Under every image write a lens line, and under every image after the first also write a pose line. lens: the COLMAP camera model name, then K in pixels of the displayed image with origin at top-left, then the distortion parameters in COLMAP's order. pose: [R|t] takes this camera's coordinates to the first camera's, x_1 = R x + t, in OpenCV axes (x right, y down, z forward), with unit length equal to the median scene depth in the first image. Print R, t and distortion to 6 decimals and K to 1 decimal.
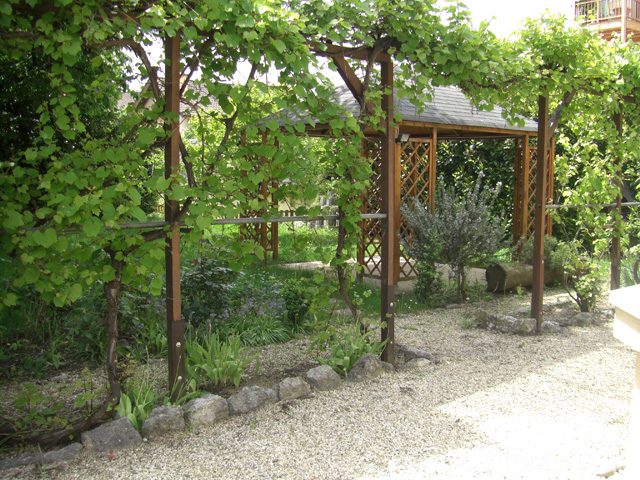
lens RADIAL K [[714.9, 0, 320.0], [0, 714.9, 240.0], [0, 0, 1]] dist [-0.189247, 0.153803]
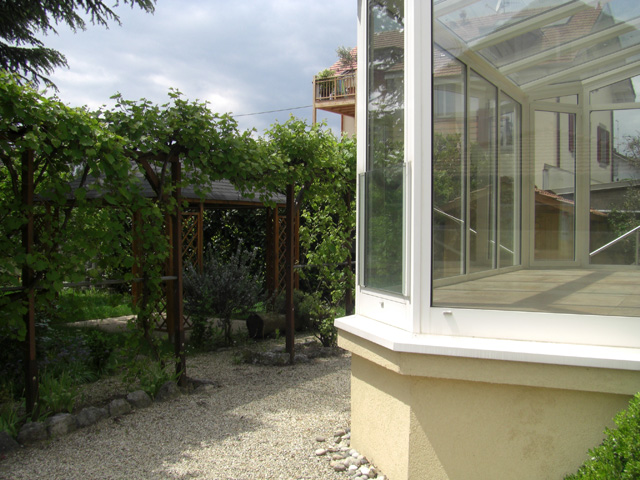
lens RADIAL K [[714.9, 0, 320.0], [0, 714.9, 240.0], [0, 0, 1]] dist [-0.189247, 0.153803]
pose [[0.939495, -0.010569, 0.342400, -0.086819], [0.038797, 0.996376, -0.075698, 0.005292], [-0.340359, 0.084402, 0.936500, -0.265166]]
